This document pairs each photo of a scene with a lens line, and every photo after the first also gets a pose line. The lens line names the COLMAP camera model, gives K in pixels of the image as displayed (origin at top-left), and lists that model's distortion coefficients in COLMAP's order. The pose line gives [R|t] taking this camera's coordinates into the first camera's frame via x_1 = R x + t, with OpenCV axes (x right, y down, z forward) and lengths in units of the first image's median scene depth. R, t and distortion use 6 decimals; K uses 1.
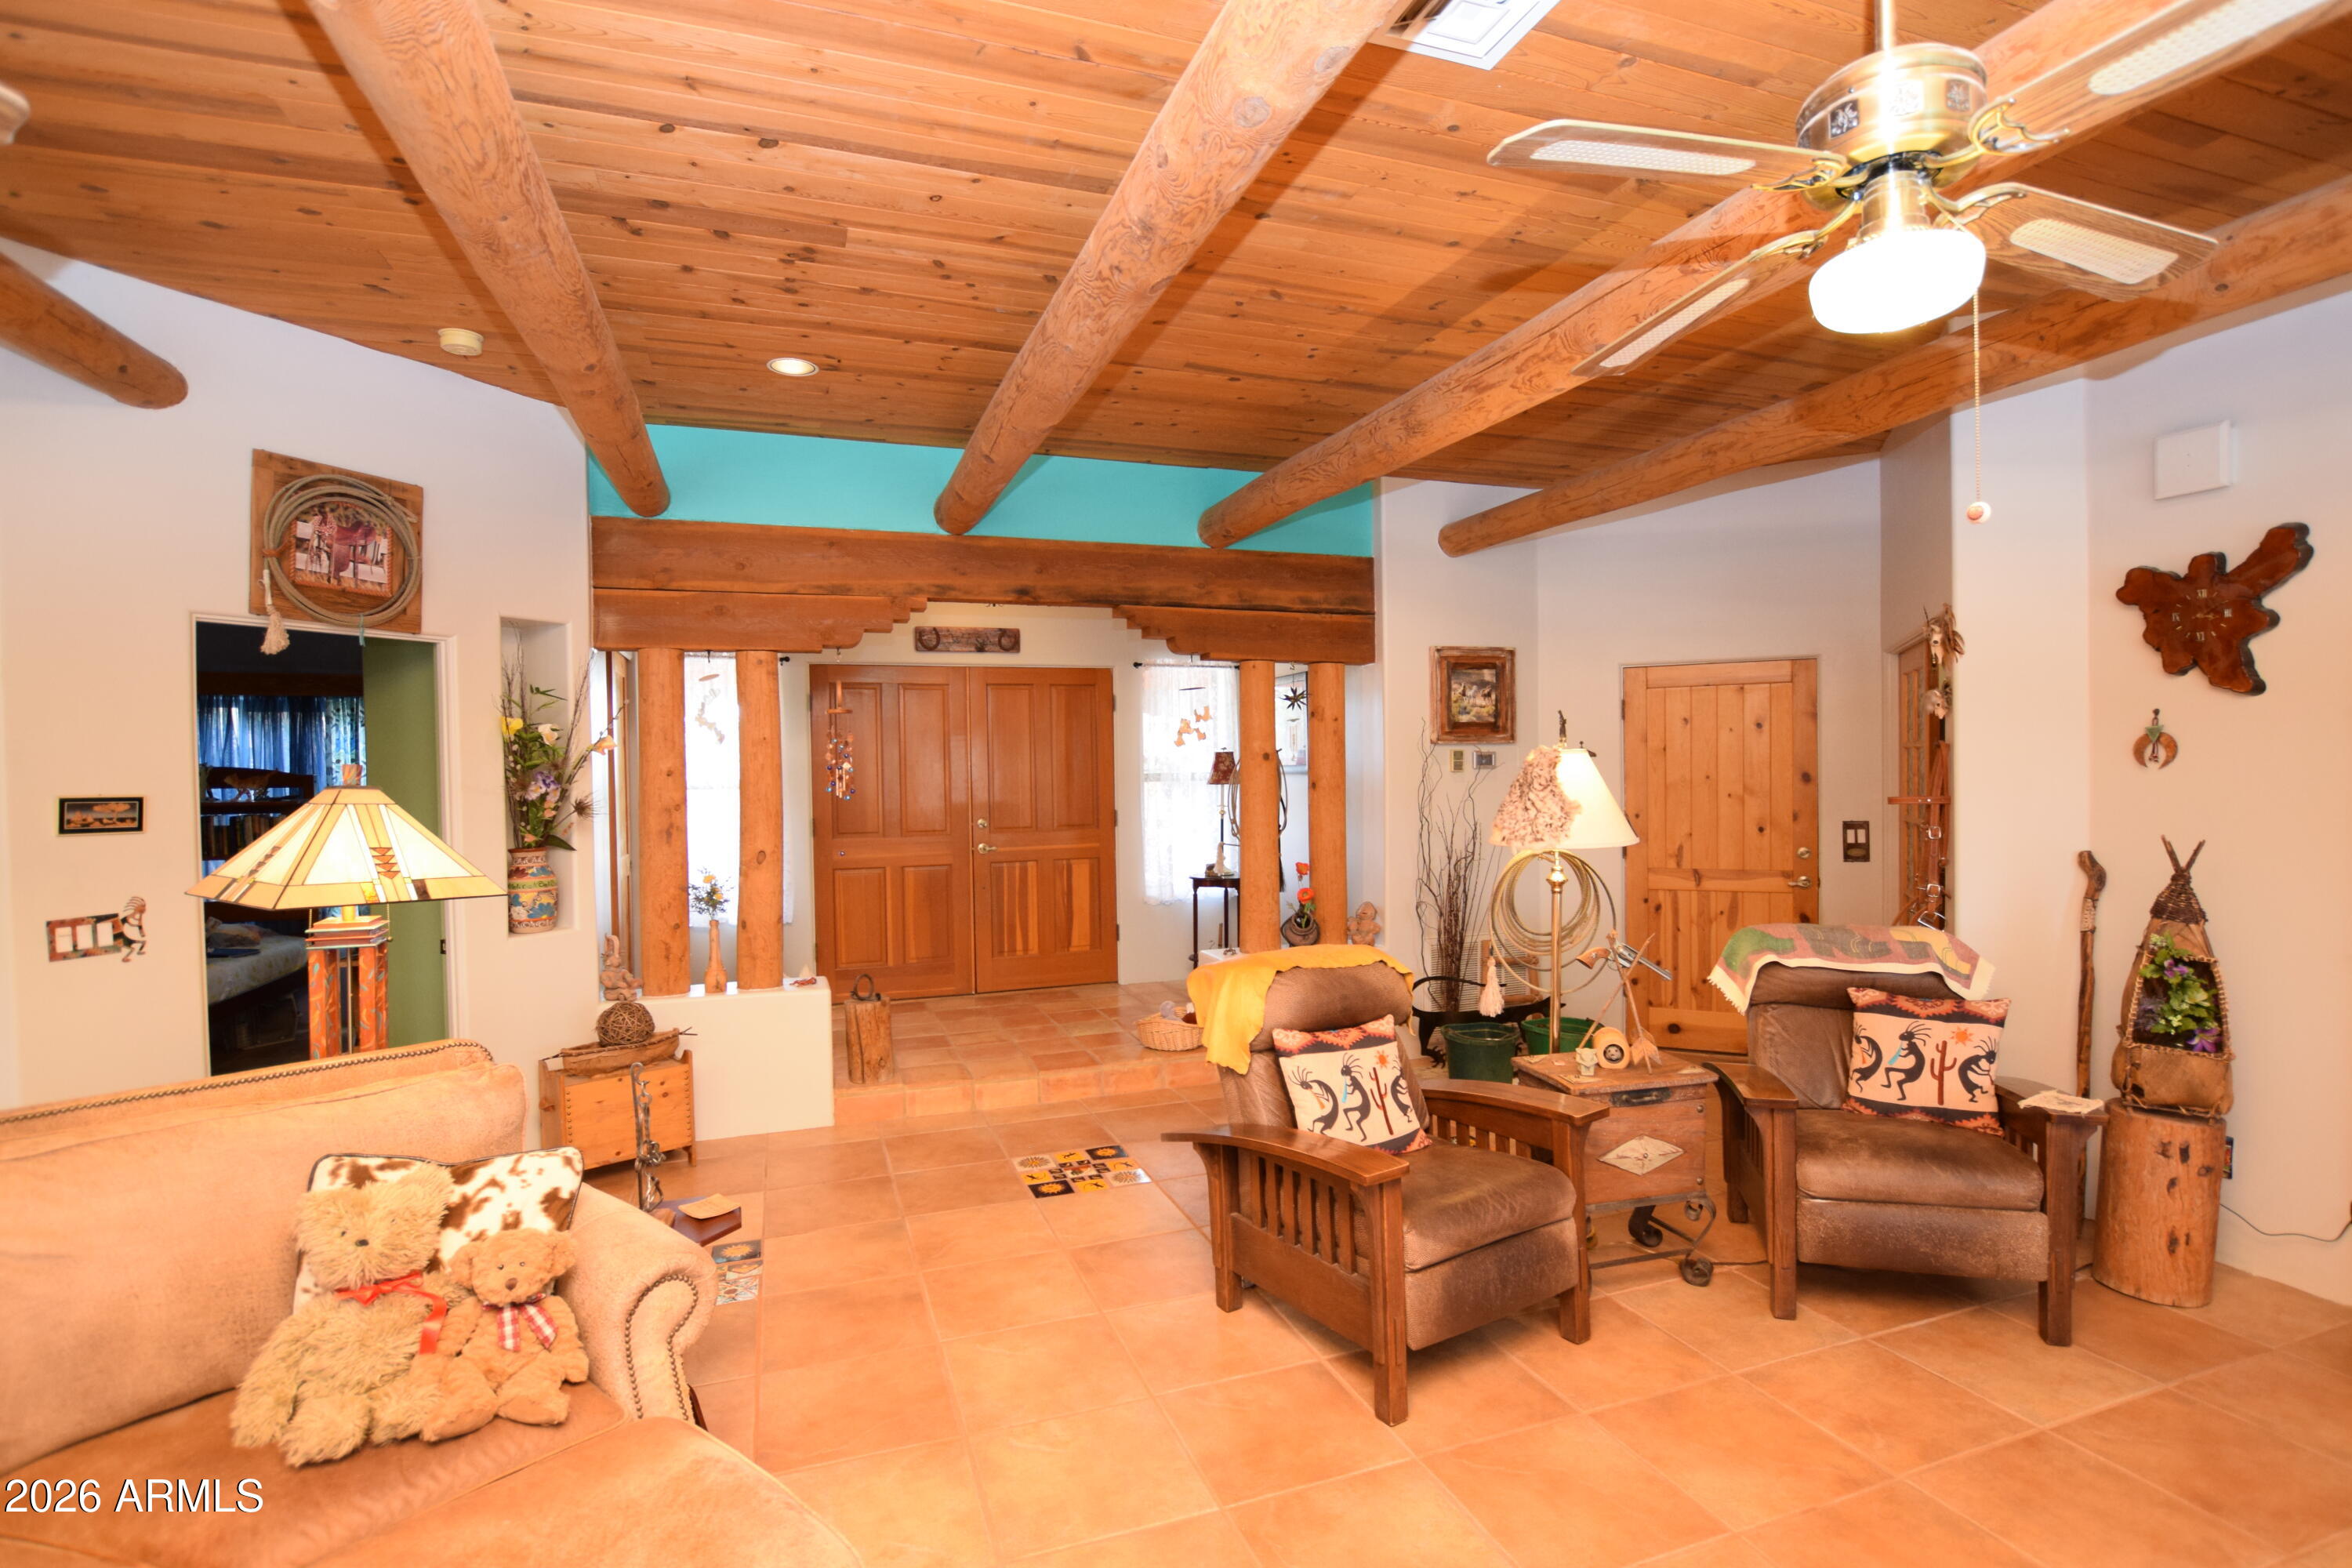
lens RADIAL K [[1122.0, 0, 1188.5], [0, 1122.0, 792.9], [0, 0, 1]] dist [-0.028862, 0.000806]
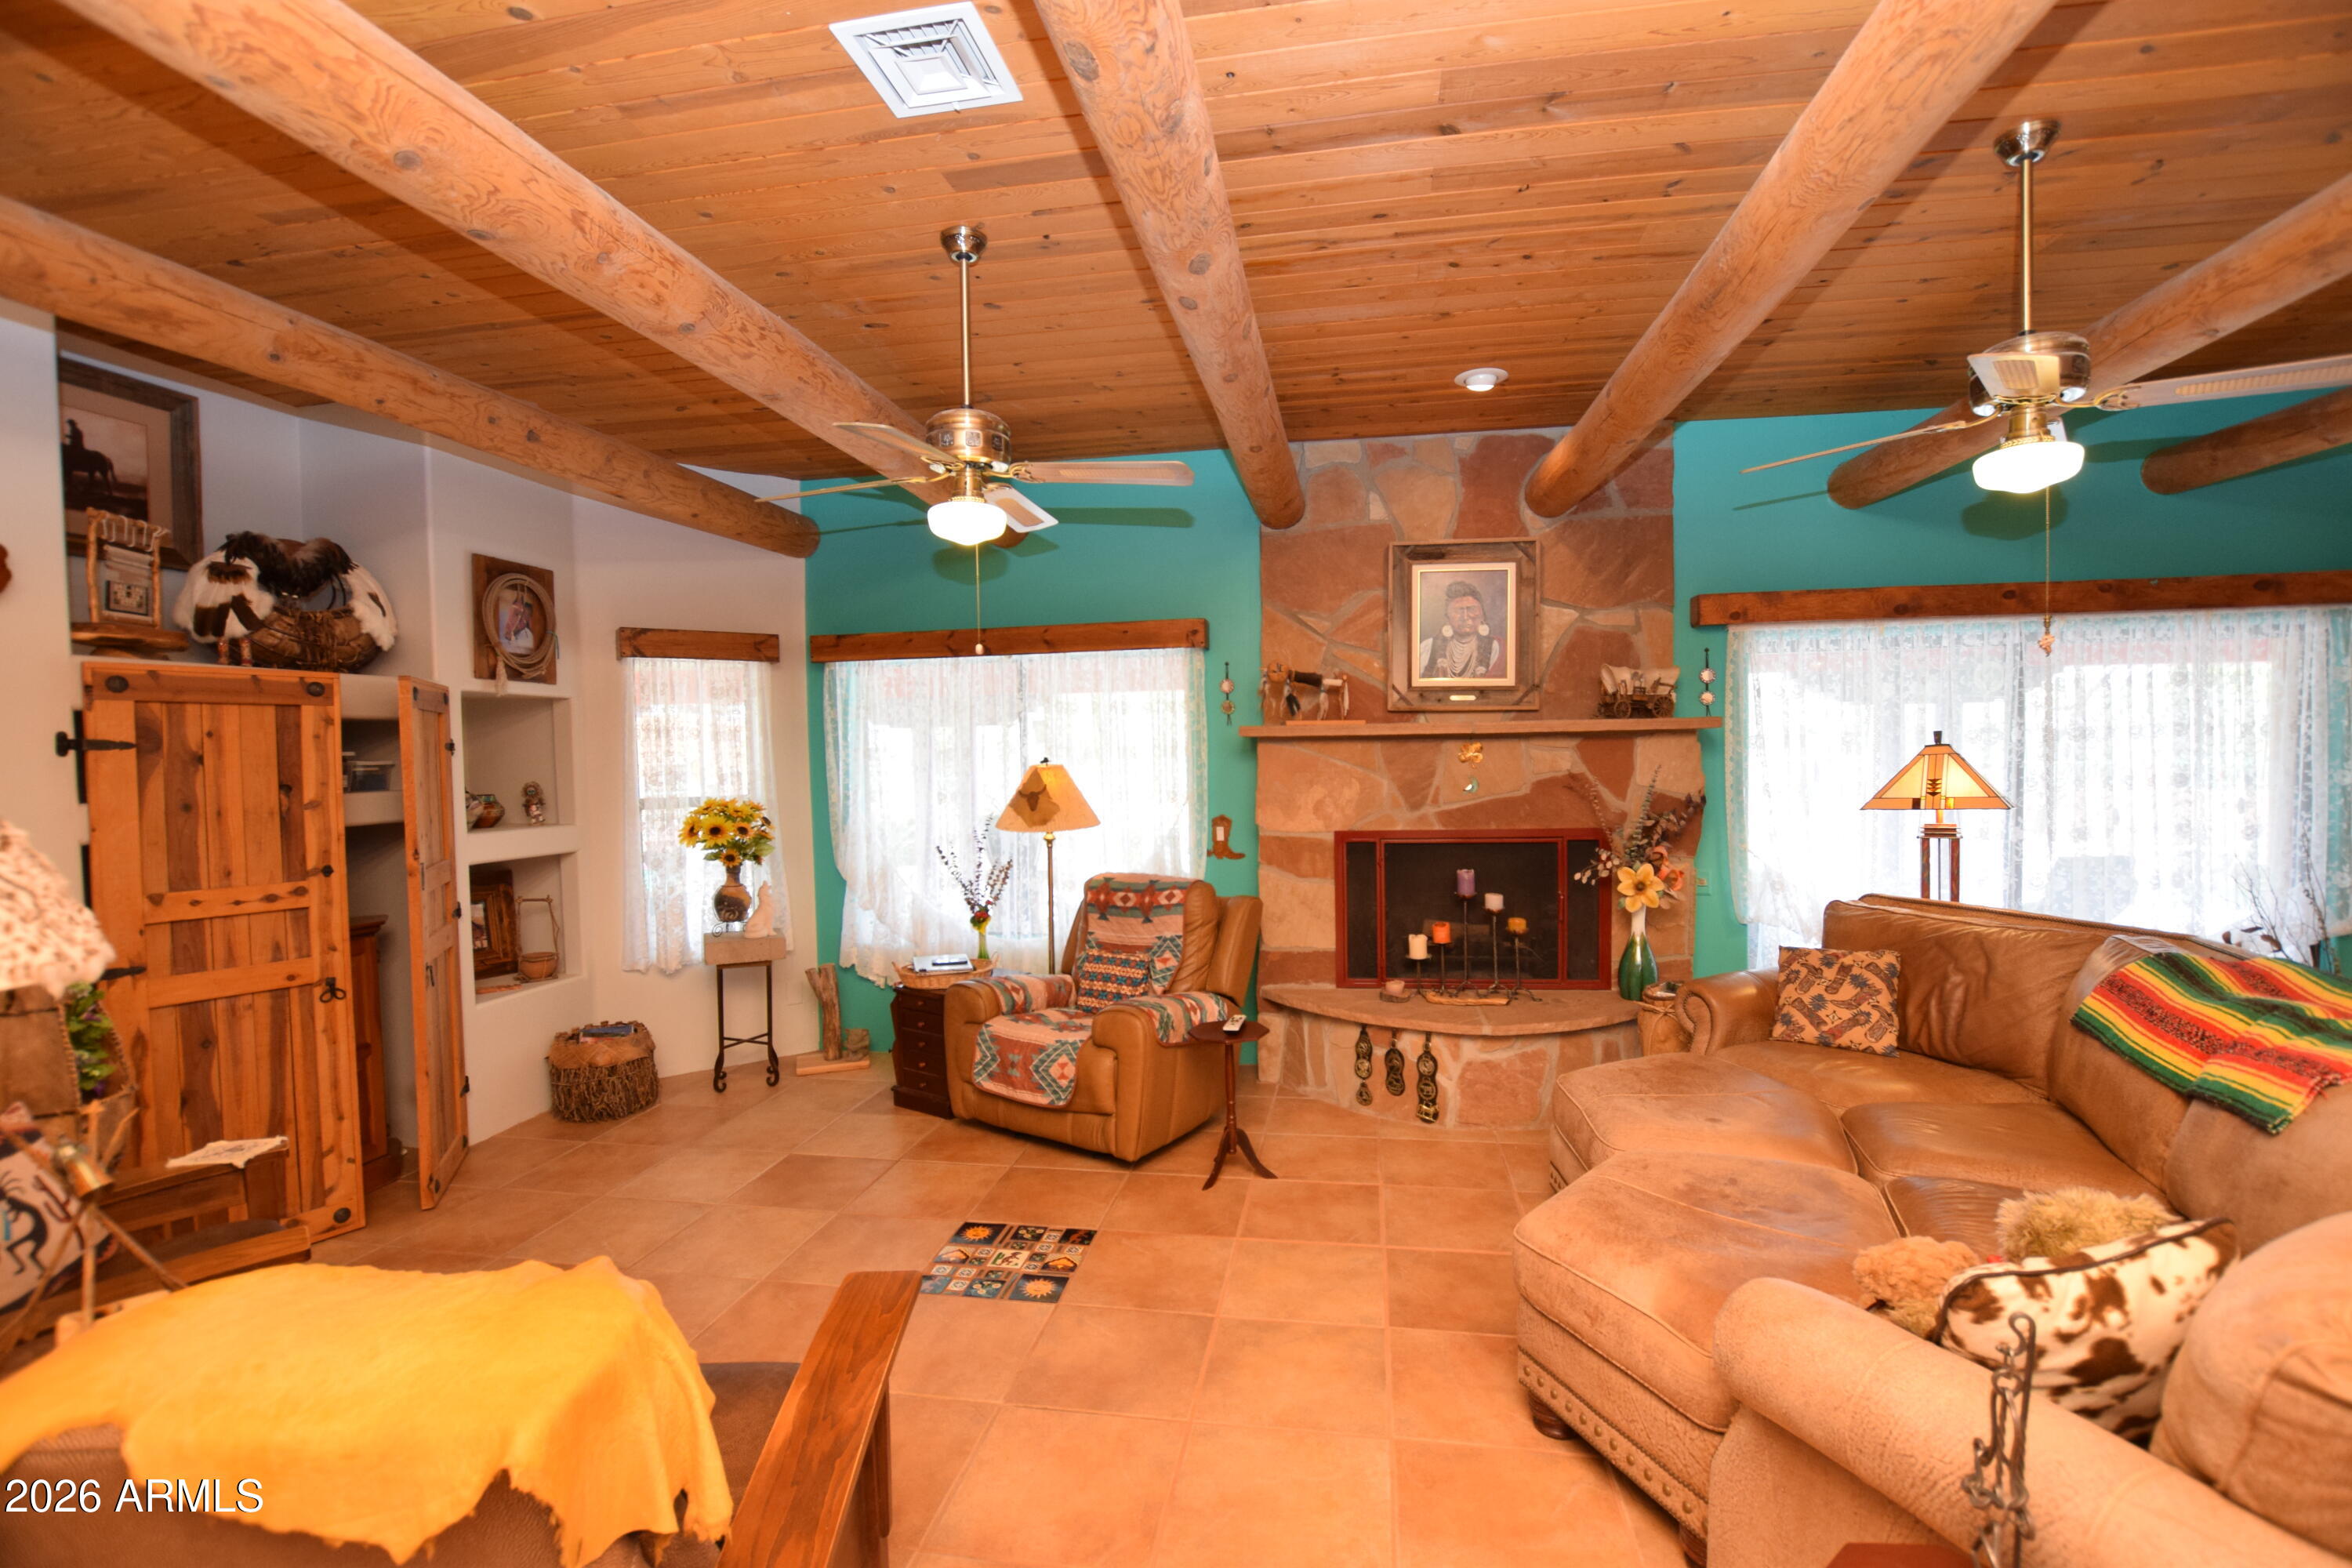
lens RADIAL K [[1032.1, 0, 1196.7], [0, 1032.1, 791.8], [0, 0, 1]] dist [-0.031946, 0.002850]
pose [[-0.868800, 0.012941, 0.494994, -0.244768], [0.043179, 0.997830, 0.049700, -0.020415], [-0.493277, 0.064553, -0.867474, 0.968289]]
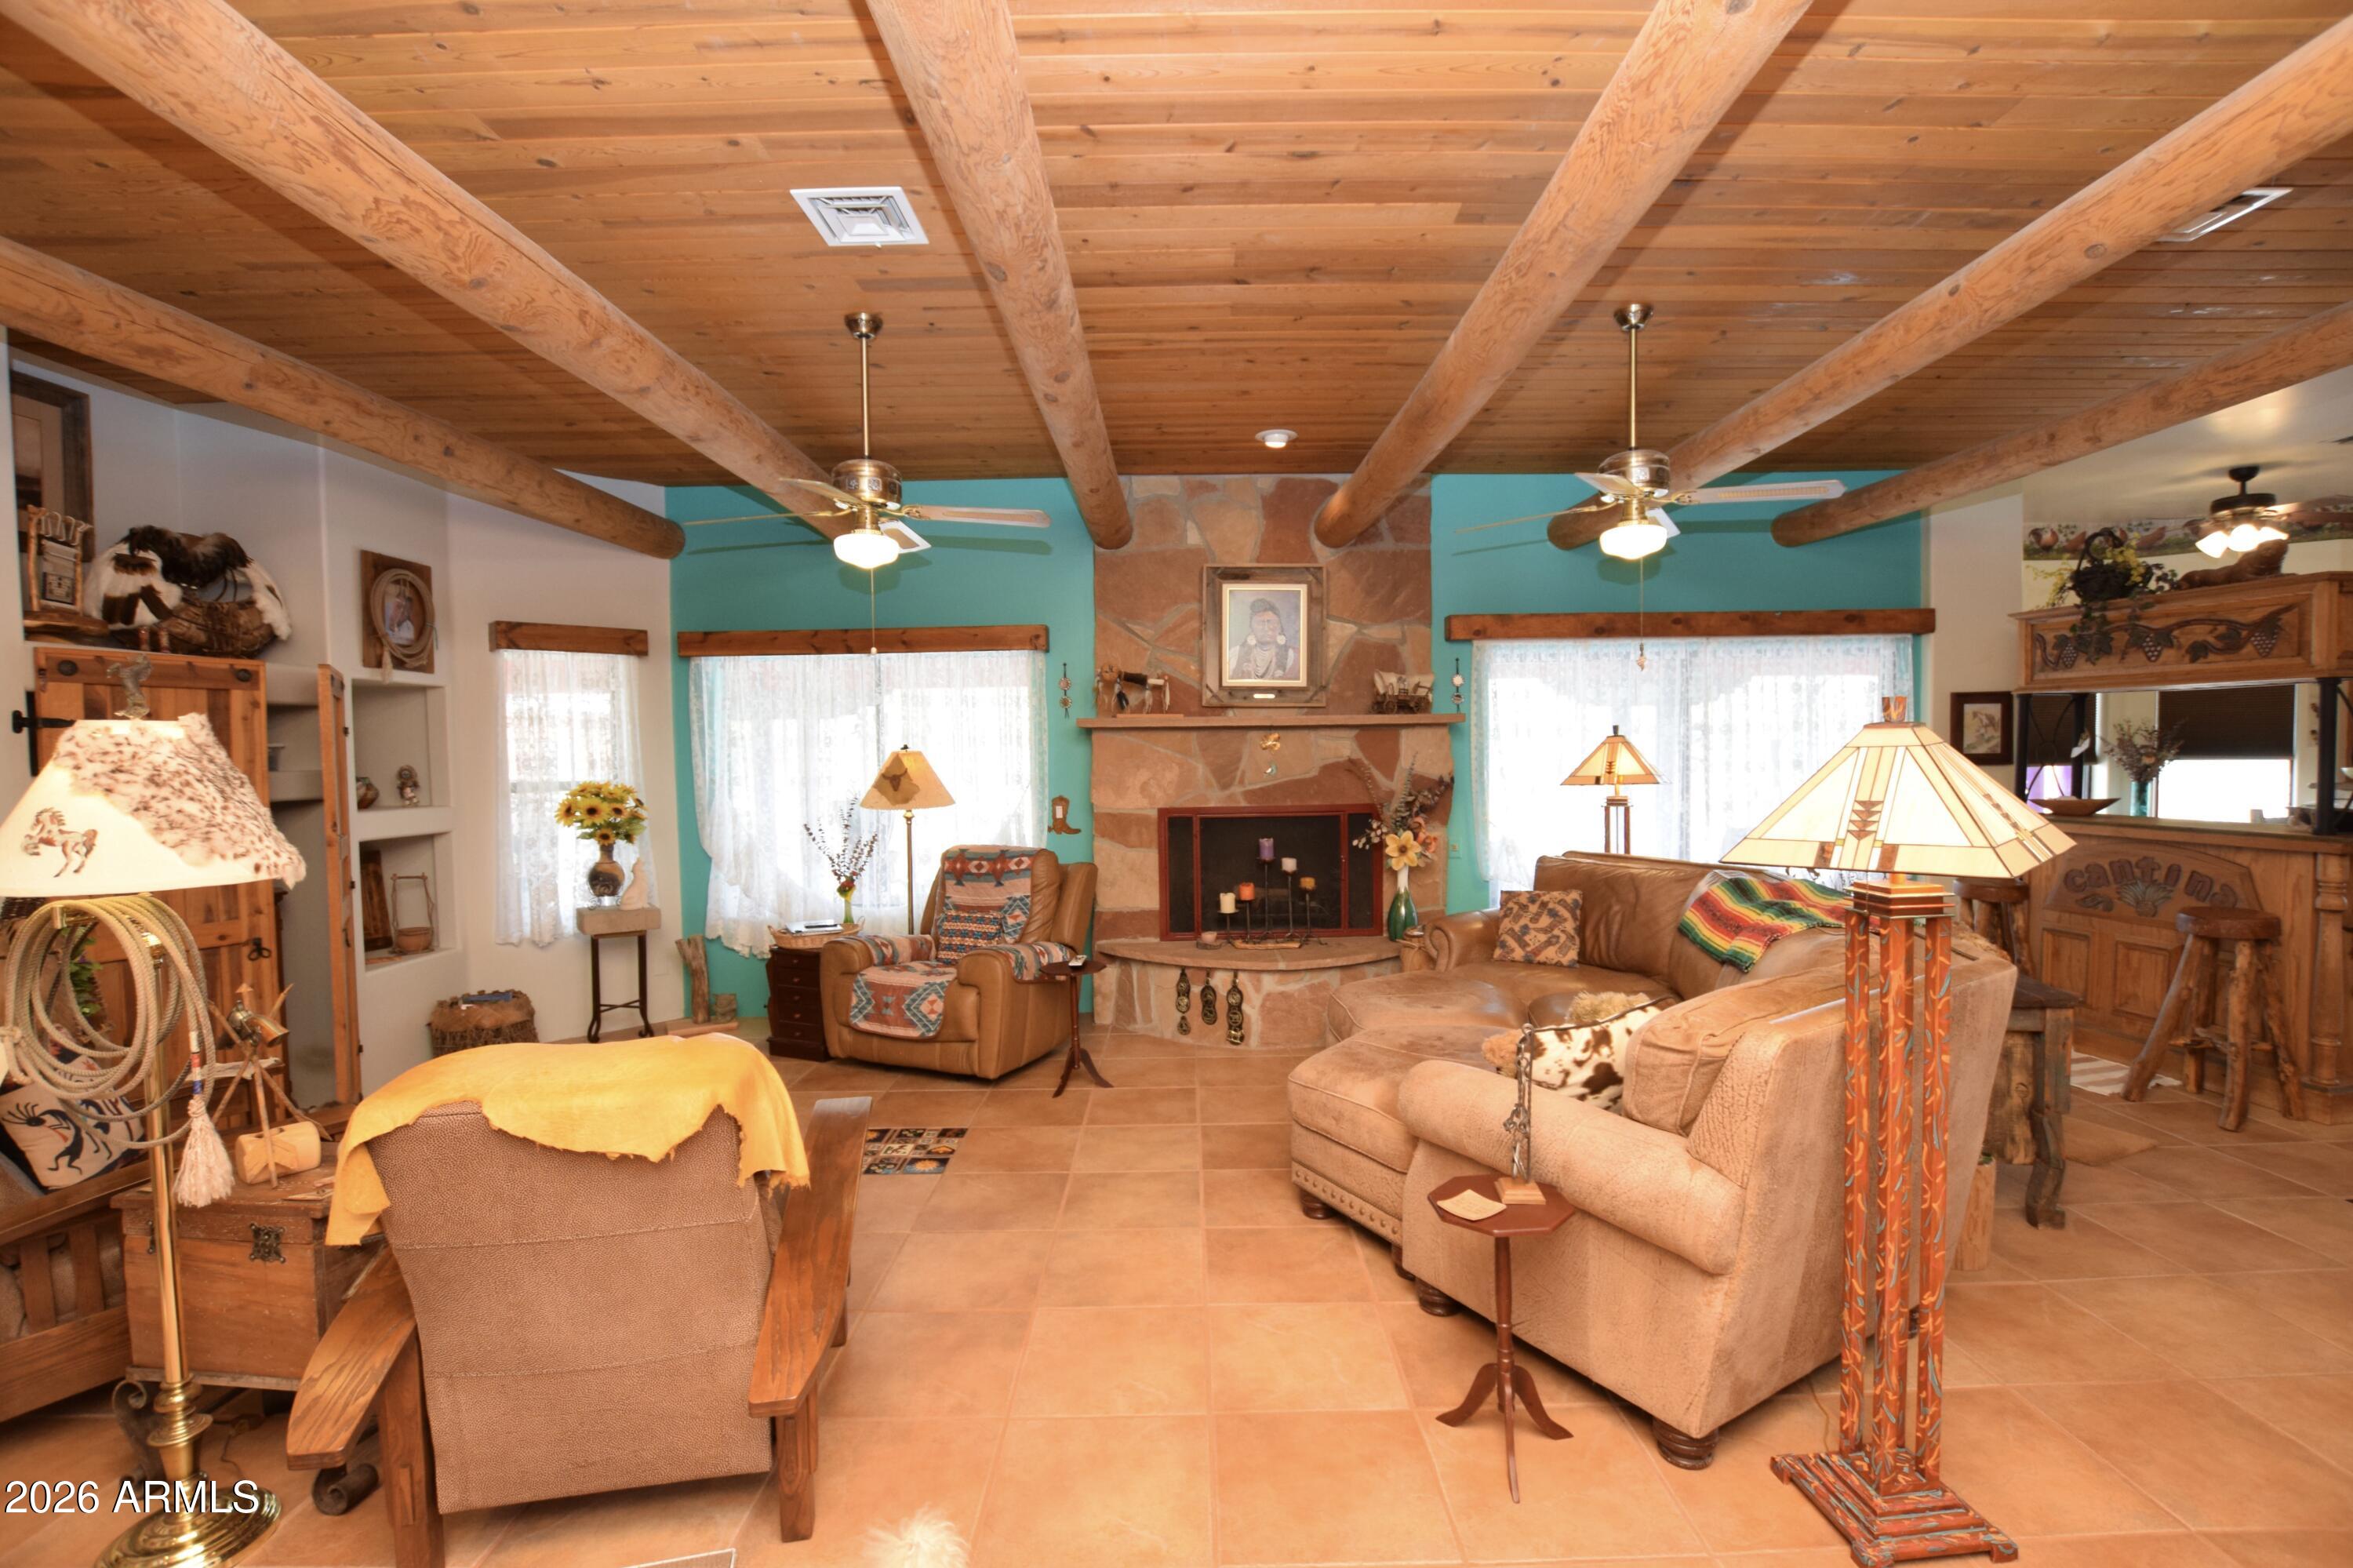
lens RADIAL K [[1032.6, 0, 1198.3], [0, 1032.6, 798.5], [0, 0, 1]] dist [-0.031946, 0.002850]
pose [[-0.941088, 0.012915, 0.337916, -0.322635], [0.036953, 0.997214, 0.064800, -0.010728], [-0.336138, 0.073470, -0.938943, 1.168606]]
